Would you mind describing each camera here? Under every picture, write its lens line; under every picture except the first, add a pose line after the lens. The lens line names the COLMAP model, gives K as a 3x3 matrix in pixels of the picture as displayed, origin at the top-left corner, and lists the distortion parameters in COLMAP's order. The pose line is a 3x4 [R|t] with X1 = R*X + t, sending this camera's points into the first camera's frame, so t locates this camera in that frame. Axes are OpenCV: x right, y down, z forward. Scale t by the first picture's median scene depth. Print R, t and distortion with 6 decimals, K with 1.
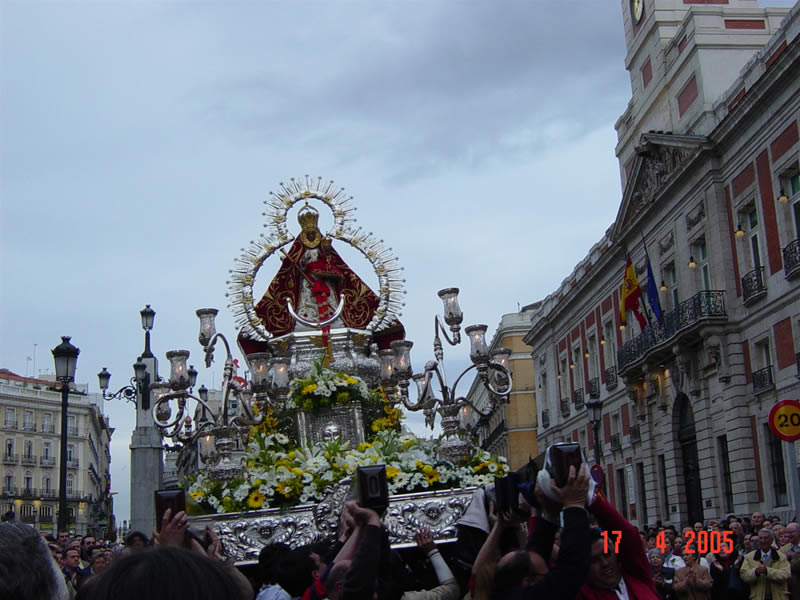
lens RADIAL K [[1115.1, 0, 400.0], [0, 1115.1, 300.0], [0, 0, 1]] dist [-0.102486, -0.023952]
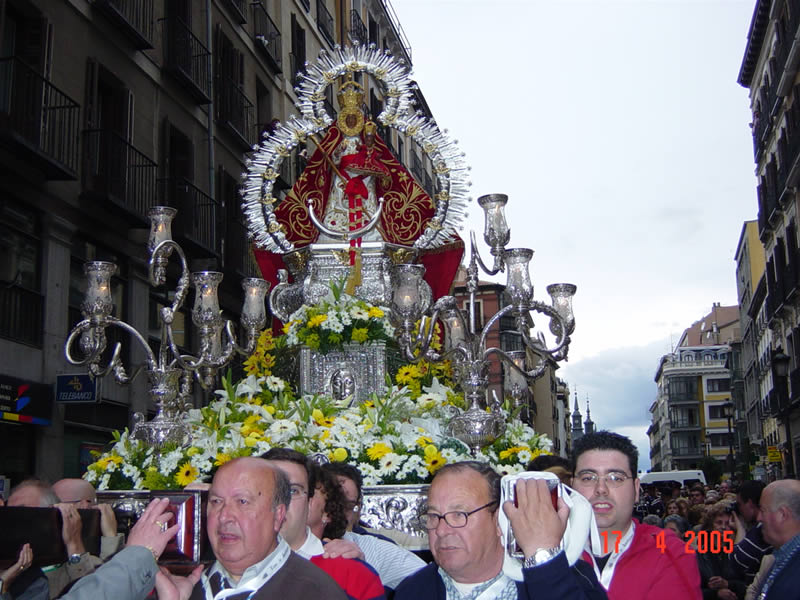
lens RADIAL K [[1115.1, 0, 400.0], [0, 1115.1, 300.0], [0, 0, 1]] dist [-0.102486, -0.023952]
pose [[0.984180, 0.061104, -0.166302, 0.091457], [-0.047628, 0.995339, 0.083854, 0.000050], [0.170651, -0.074607, 0.982503, 0.248922]]
